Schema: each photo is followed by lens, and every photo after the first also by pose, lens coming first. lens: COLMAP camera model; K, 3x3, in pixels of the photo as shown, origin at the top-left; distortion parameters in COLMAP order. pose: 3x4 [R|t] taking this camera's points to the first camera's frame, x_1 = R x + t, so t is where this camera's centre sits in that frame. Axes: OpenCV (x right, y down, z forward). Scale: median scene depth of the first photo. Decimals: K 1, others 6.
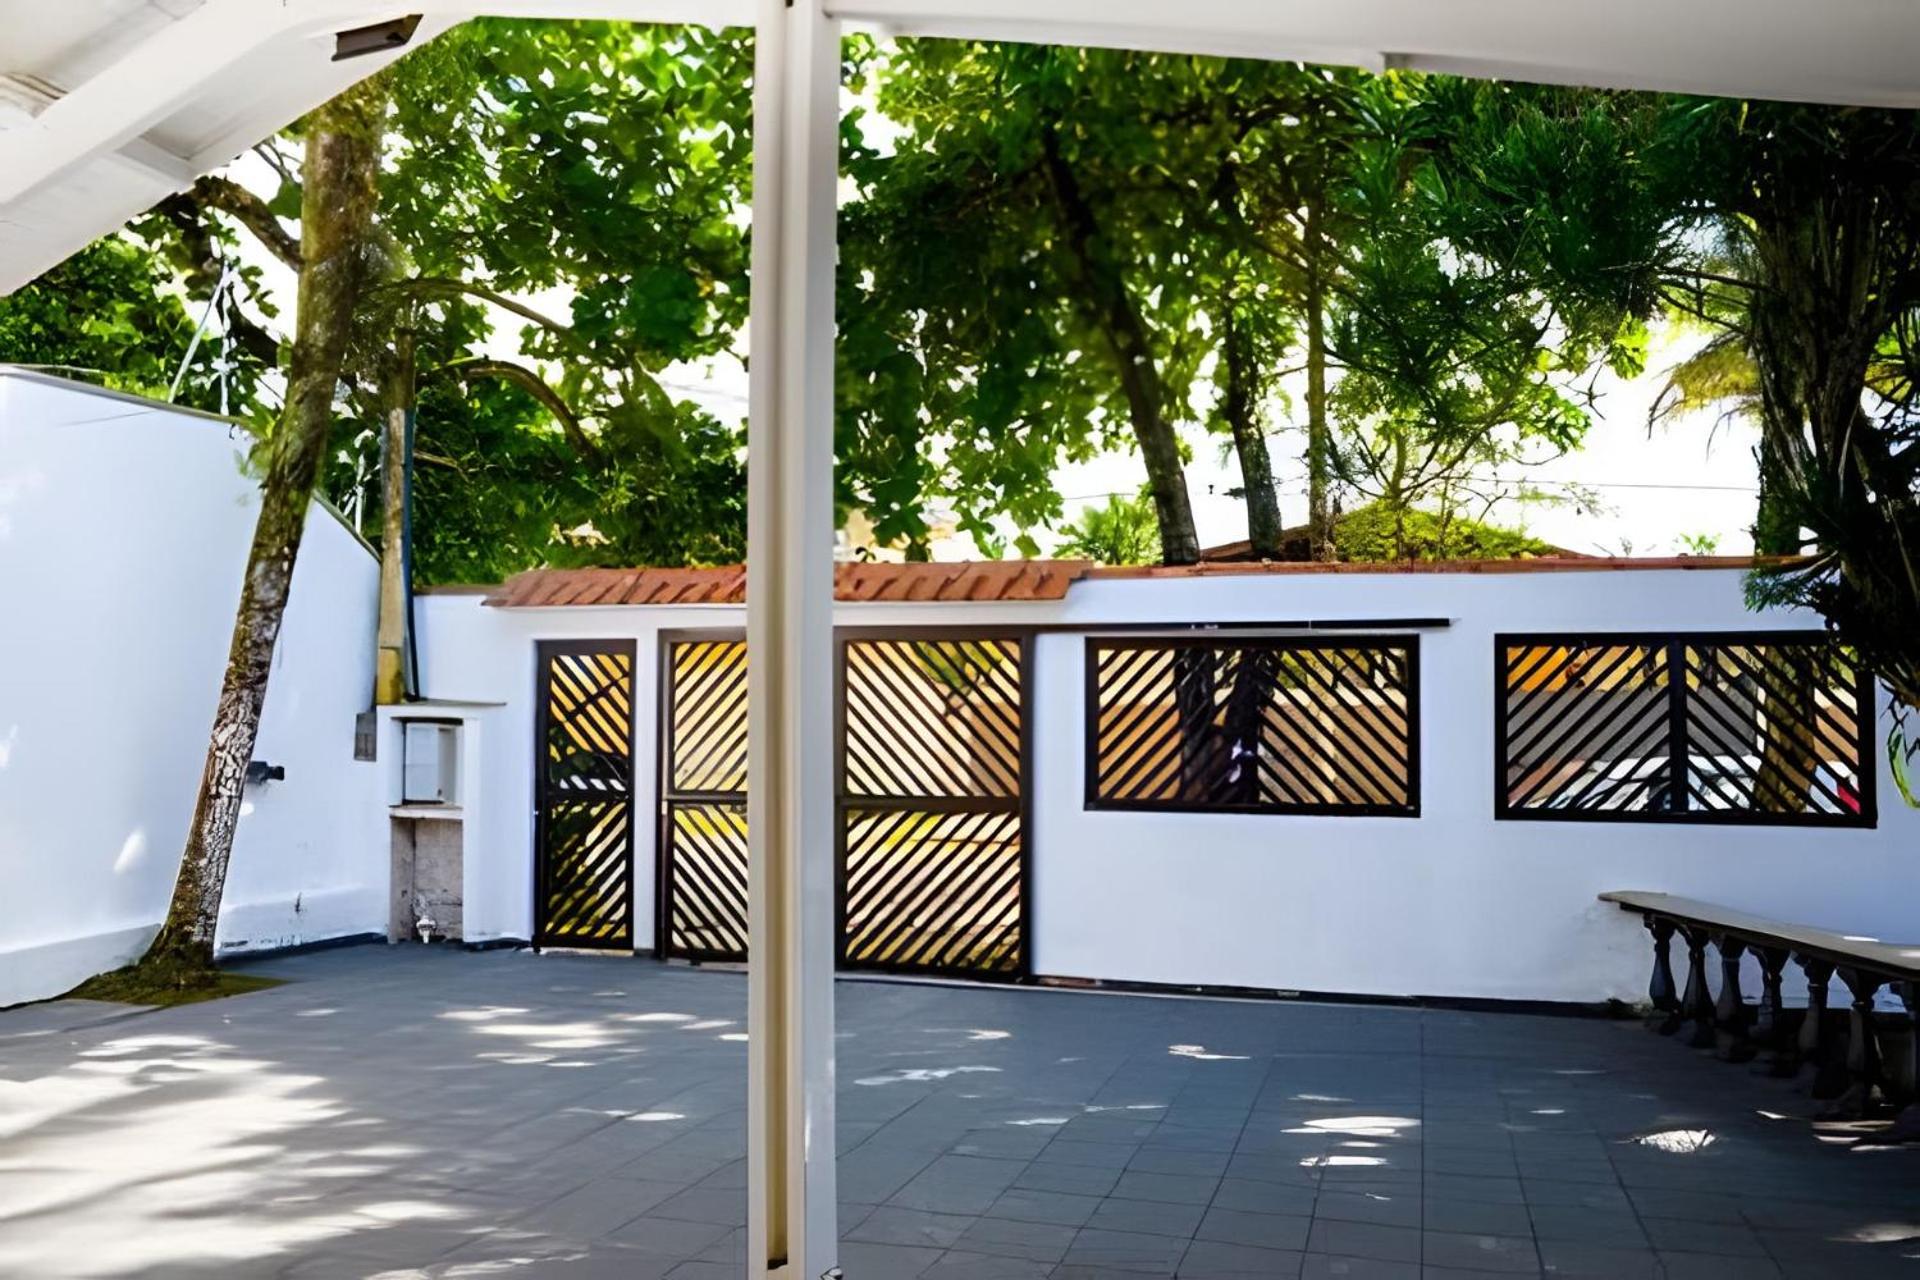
lens RADIAL K [[1429.6, 0, 960.0], [0, 1429.6, 640.0], [0, 0, 1]] dist [-0.052788, 0.004555]
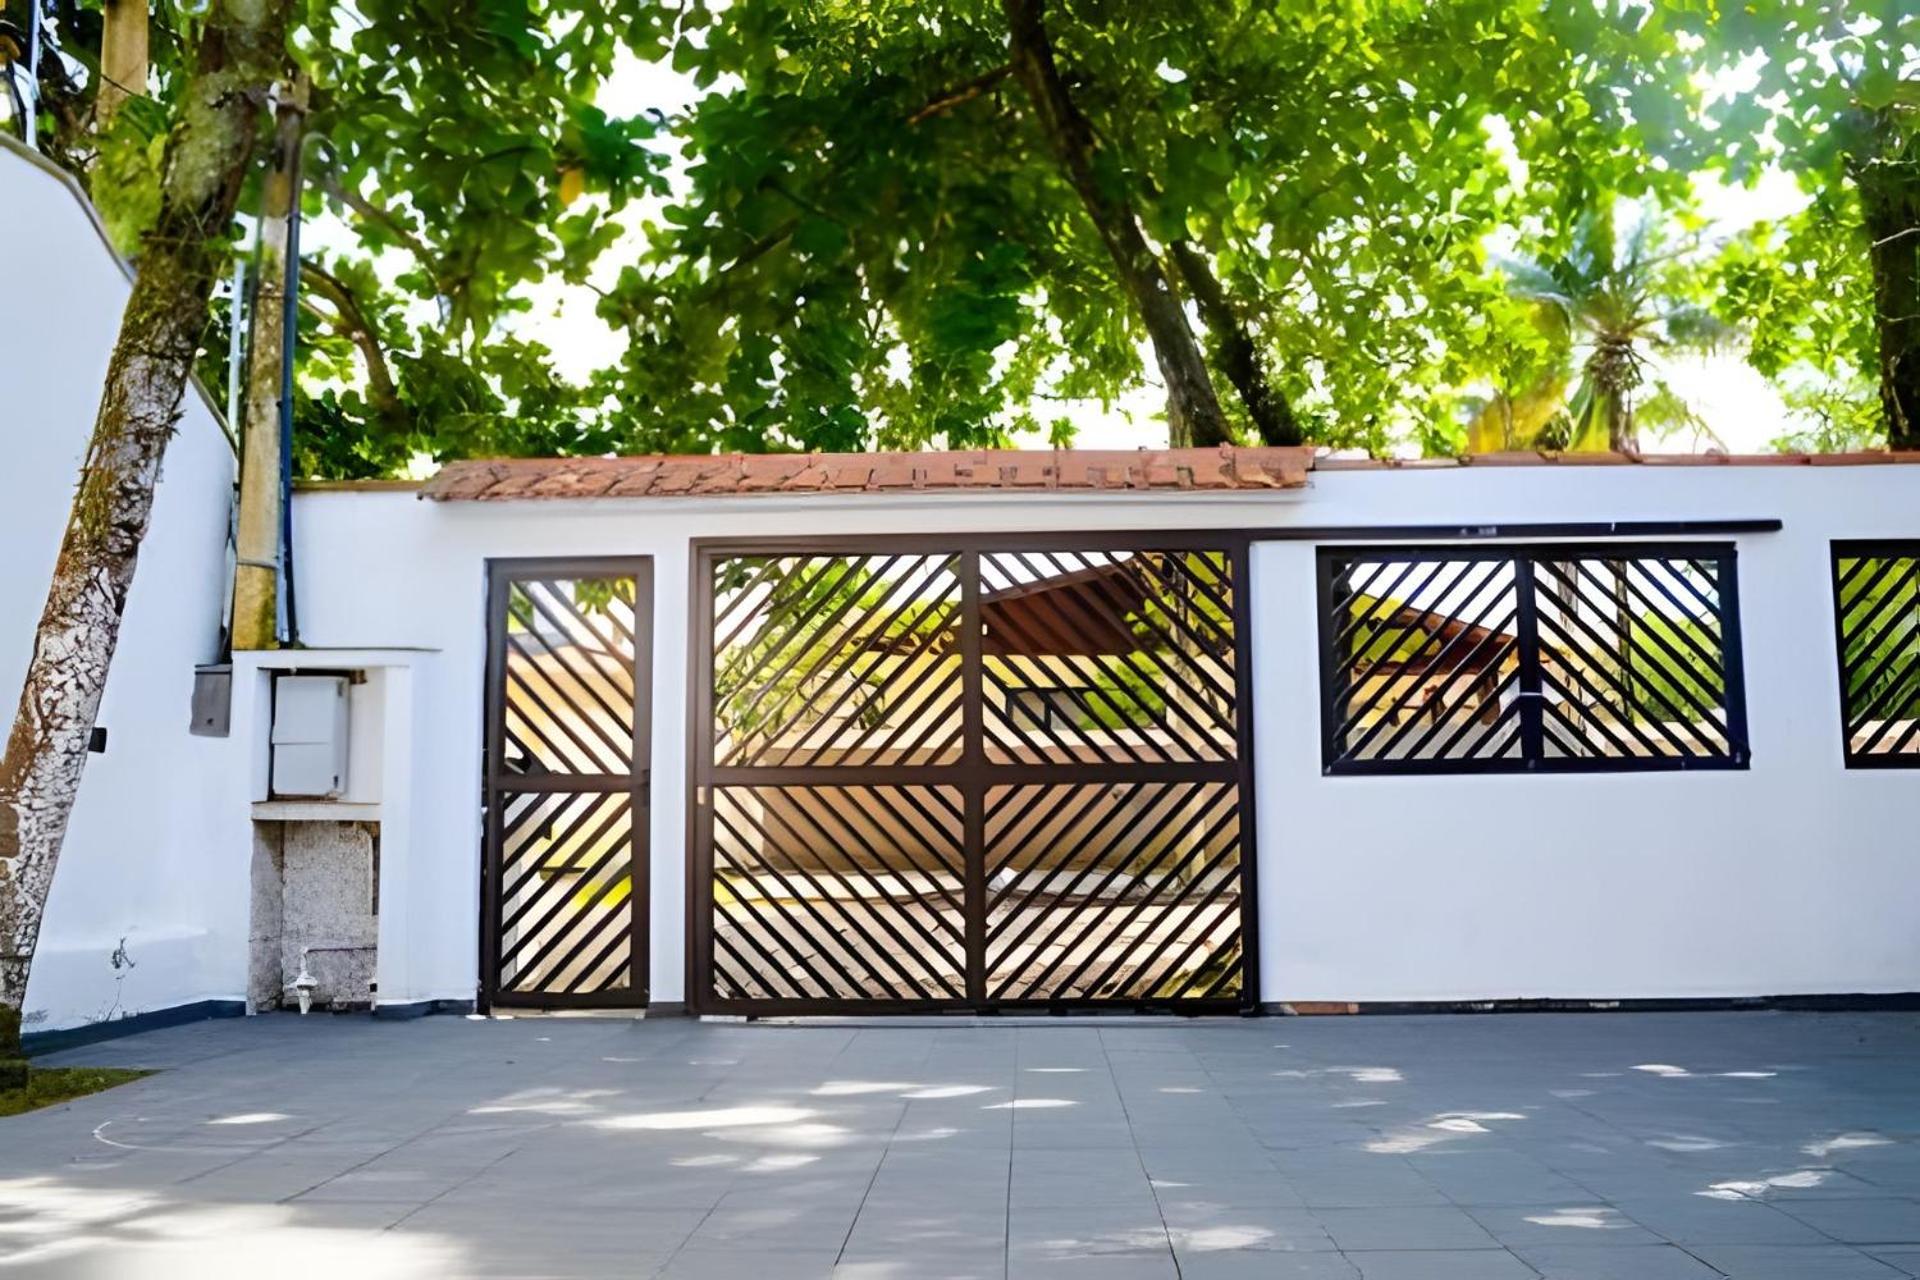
lens RADIAL K [[1429.6, 0, 960.0], [0, 1429.6, 640.0], [0, 0, 1]] dist [-0.052788, 0.004555]
pose [[0.968181, 0.014172, 0.249851, -0.270786], [0.001759, 0.997985, -0.063424, 0.090816], [-0.250246, 0.061845, 0.966205, 0.308881]]
